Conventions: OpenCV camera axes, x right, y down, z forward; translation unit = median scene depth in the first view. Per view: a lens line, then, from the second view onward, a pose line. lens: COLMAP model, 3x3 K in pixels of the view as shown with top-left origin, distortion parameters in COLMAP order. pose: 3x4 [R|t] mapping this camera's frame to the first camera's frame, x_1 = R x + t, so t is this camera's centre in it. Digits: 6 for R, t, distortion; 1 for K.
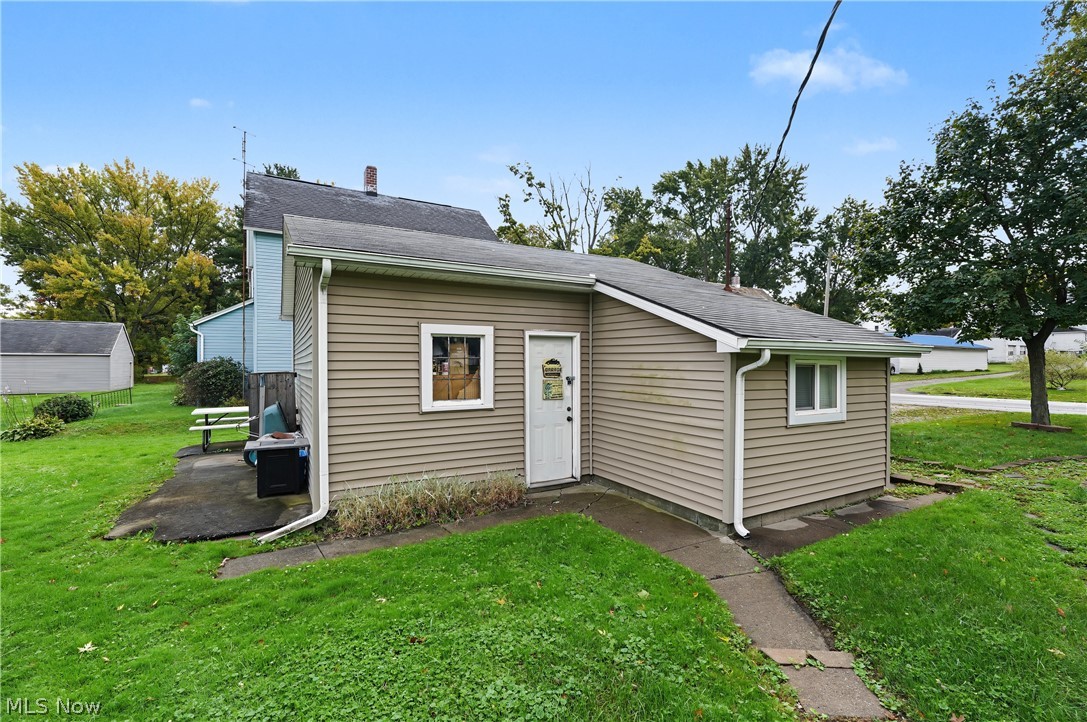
lens RADIAL K [[492.6, 0, 536.5], [0, 492.6, 366.0], [0, 0, 1]] dist [-0.002870, -0.000339]
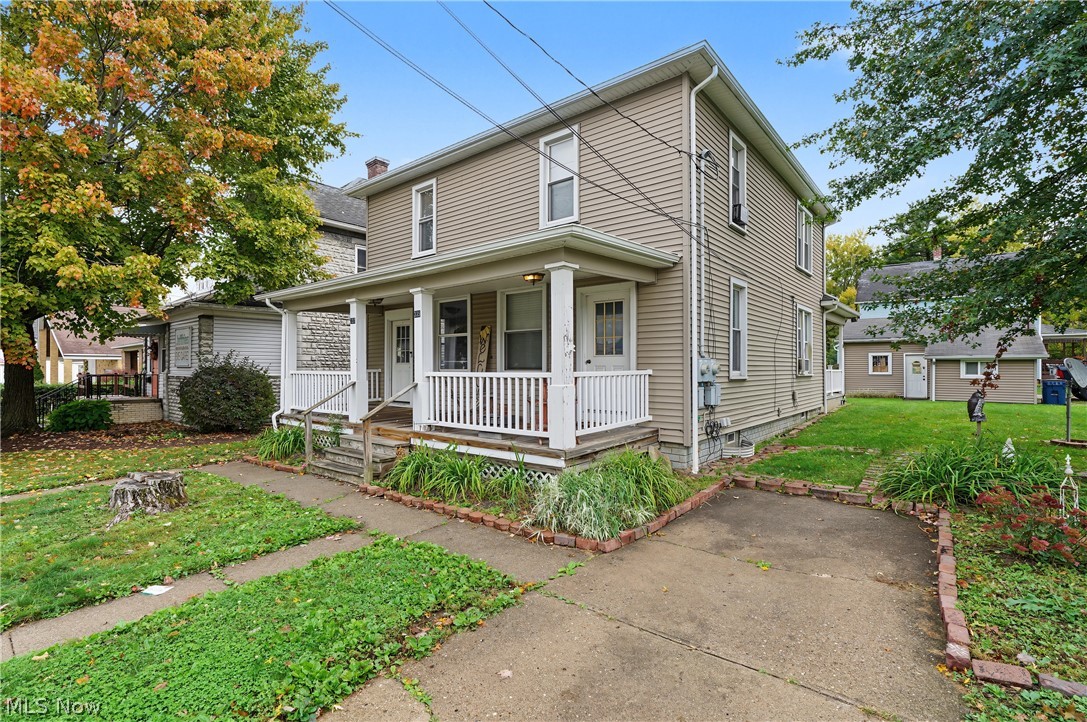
lens RADIAL K [[492.7, 0, 543.5], [0, 492.7, 364.0], [0, 0, 1]] dist [-0.002415, 0.000426]
pose [[0.369351, -0.009519, -0.929241, 2.159870], [-0.004304, 0.999919, -0.011954, 0.055402], [0.929280, 0.008415, 0.369280, -2.544626]]
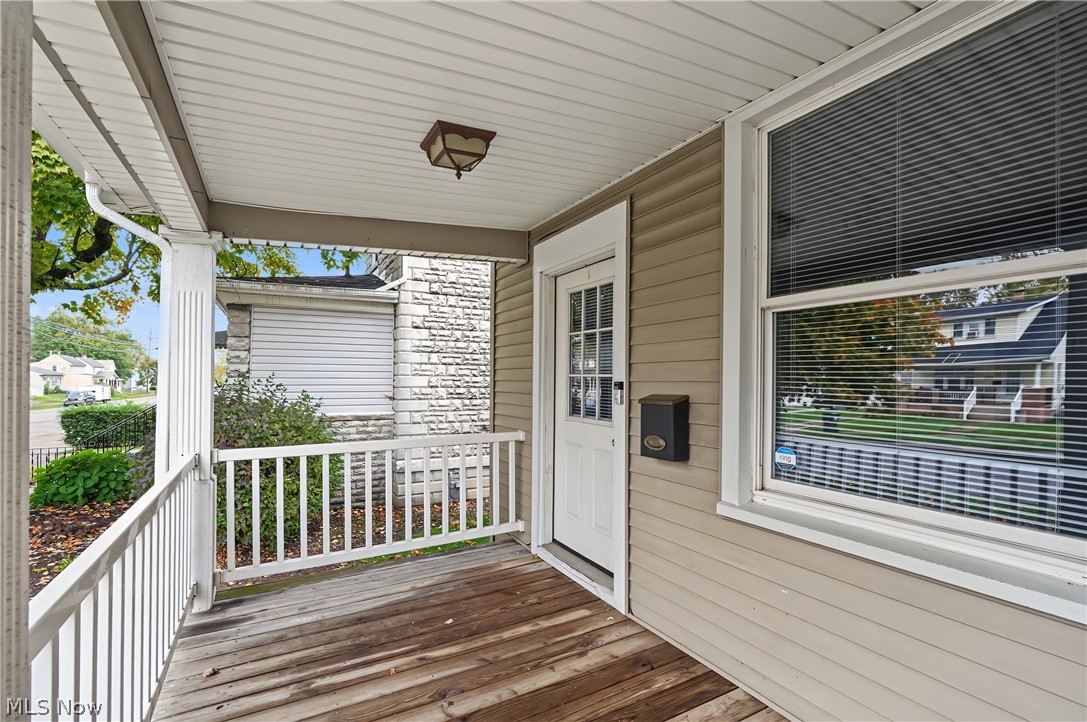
lens RADIAL K [[492.7, 0, 543.5], [0, 492.7, 364.0], [0, 0, 1]] dist [-0.002415, 0.000426]
pose [[-0.009169, -0.030001, -0.999508, 0.840470], [-0.011399, 0.999488, -0.029896, -0.007215], [0.999893, 0.011120, -0.009506, -2.403514]]
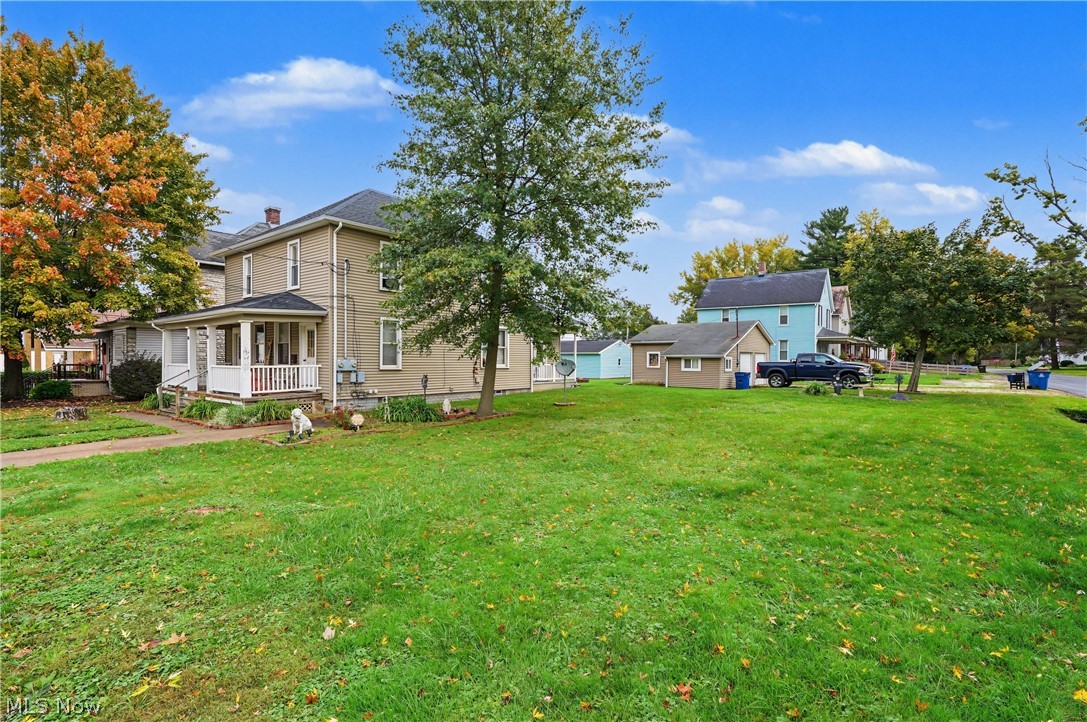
lens RADIAL K [[497.6, 0, 539.6], [0, 497.6, 365.5], [0, 0, 1]] dist [-0.000885, -0.000071]
pose [[0.372853, 0.013317, -0.927795, 3.748720], [-0.010938, 0.999891, 0.009956, 0.023076], [0.927826, 0.006436, 0.372957, -1.834229]]
